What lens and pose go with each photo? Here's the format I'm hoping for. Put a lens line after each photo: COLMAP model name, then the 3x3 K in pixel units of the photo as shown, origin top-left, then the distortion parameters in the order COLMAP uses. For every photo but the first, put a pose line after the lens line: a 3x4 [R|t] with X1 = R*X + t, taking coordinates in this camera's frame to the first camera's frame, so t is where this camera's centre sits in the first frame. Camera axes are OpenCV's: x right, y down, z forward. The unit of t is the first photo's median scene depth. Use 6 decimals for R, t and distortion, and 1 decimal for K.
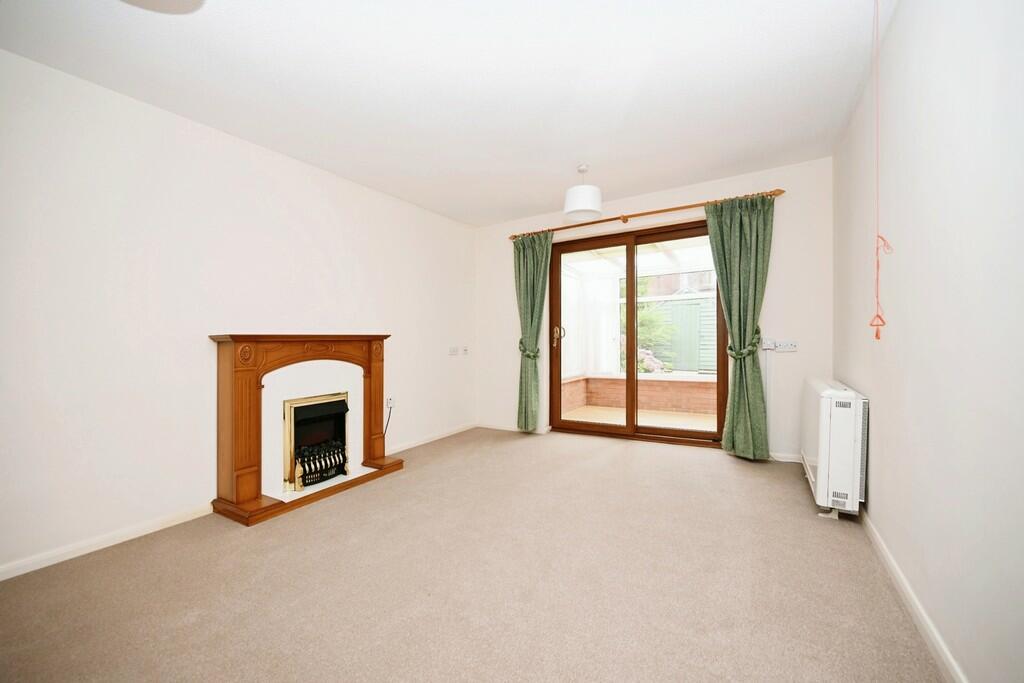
lens RADIAL K [[406.7, 0, 514.3], [0, 406.7, 337.2], [0, 0, 1]] dist [0.000153, 0.000039]
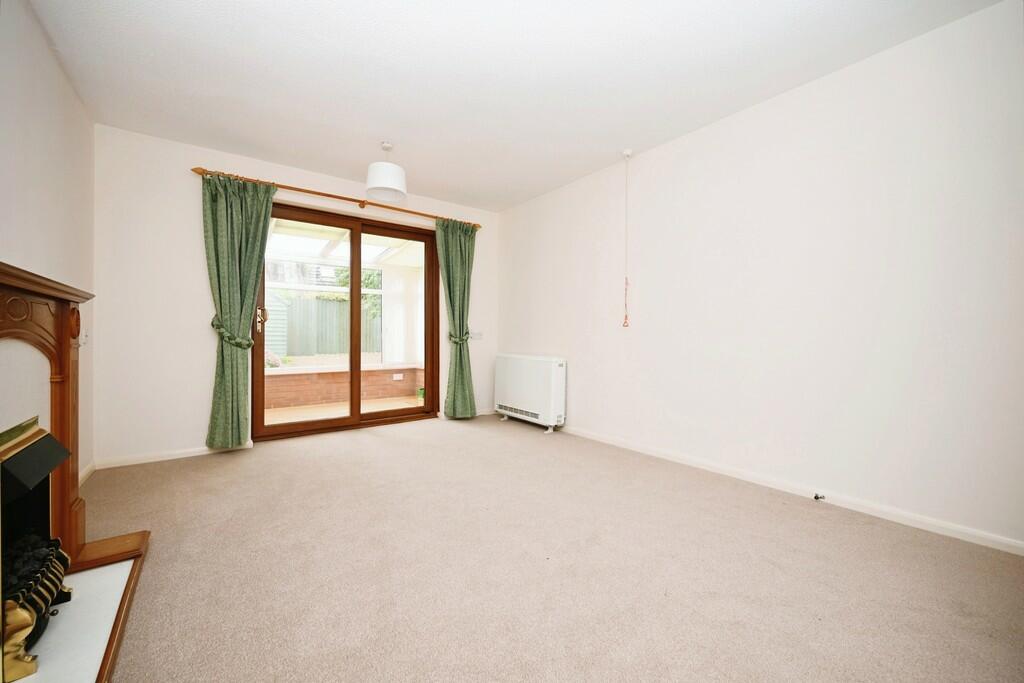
lens RADIAL K [[403.8, 0, 513.2], [0, 403.8, 344.5], [0, 0, 1]] dist [-0.000235, -0.000034]
pose [[0.364969, 0.000835, 0.931019, -0.487195], [-0.015571, 0.999865, 0.005208, 0.036092], [-0.930889, -0.016398, 0.364933, 0.291321]]
